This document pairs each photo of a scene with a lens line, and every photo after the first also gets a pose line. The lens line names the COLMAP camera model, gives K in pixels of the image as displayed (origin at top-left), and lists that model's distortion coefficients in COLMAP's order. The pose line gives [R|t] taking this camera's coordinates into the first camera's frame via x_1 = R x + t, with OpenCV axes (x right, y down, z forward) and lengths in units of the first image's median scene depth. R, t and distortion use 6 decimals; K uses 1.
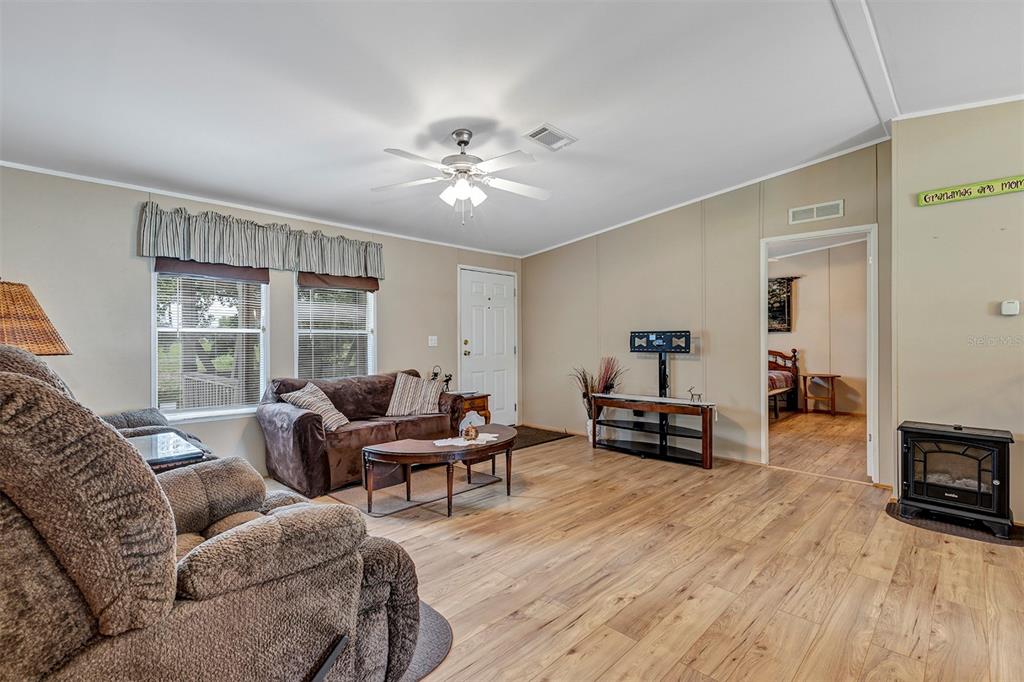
lens RADIAL K [[467.0, 0, 513.2], [0, 467.0, 341.5], [0, 0, 1]] dist [0.003999, 0.000285]
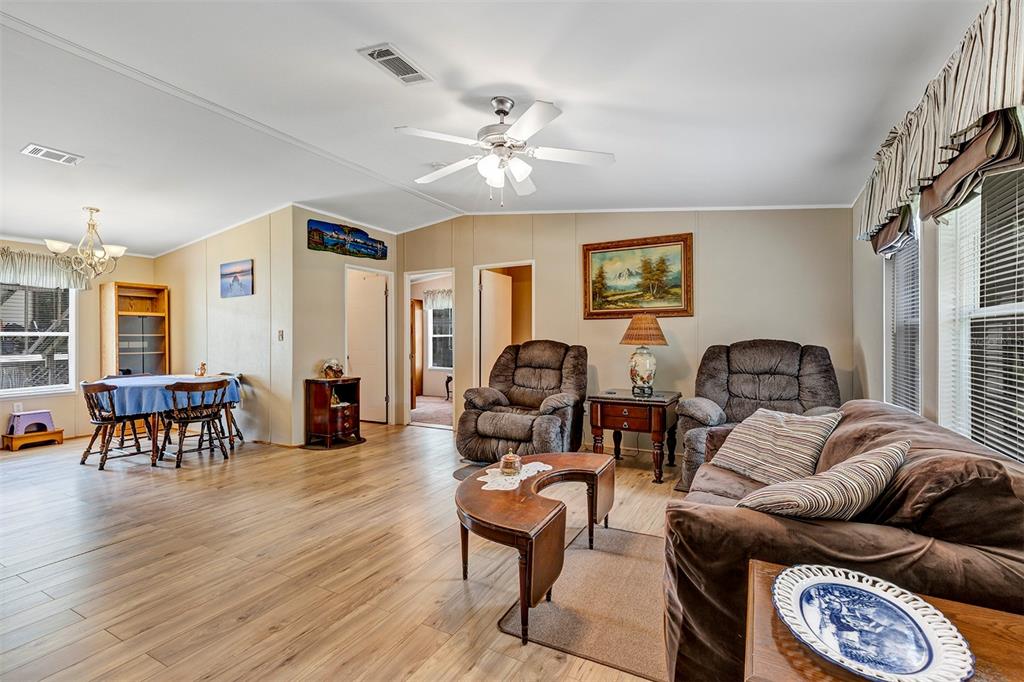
lens RADIAL K [[467.0, 0, 510.2], [0, 467.0, 340.7], [0, 0, 1]] dist [0.003999, 0.000285]
pose [[-0.963472, 0.008353, -0.267680, 0.087494], [0.006477, 0.999948, 0.007887, -0.006503], [0.267732, 0.005865, -0.963475, 1.430680]]
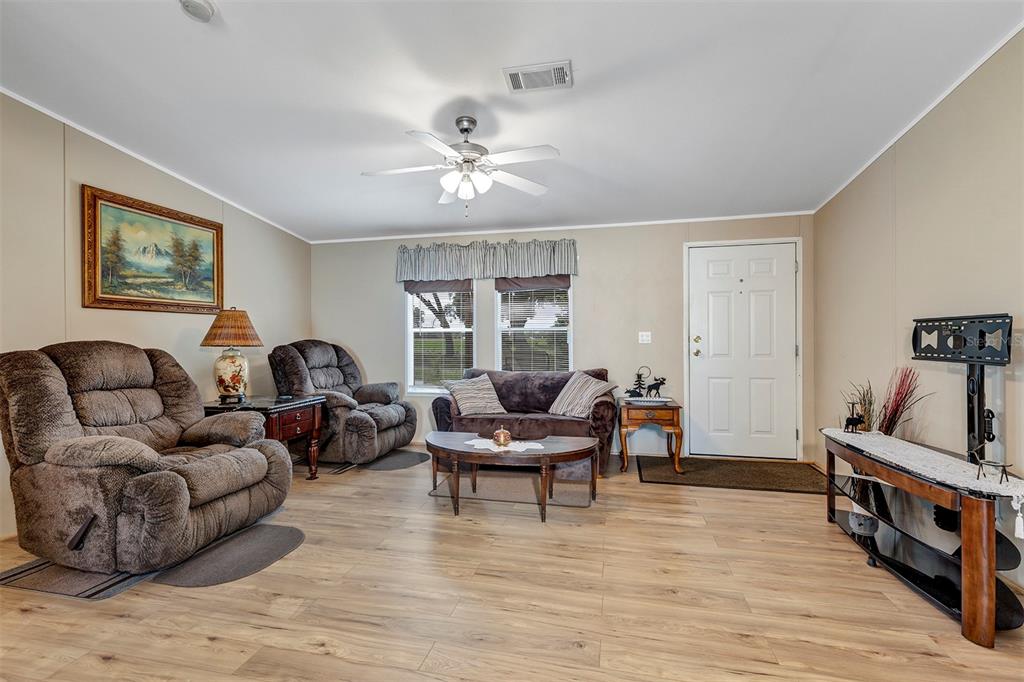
lens RADIAL K [[467.0, 0, 509.7], [0, 467.0, 342.4], [0, 0, 1]] dist [0.003999, 0.000285]
pose [[0.517163, 0.008289, -0.855847, 0.587304], [0.001996, 0.999939, 0.010891, -0.002552], [0.855885, -0.007341, 0.517115, 0.447528]]
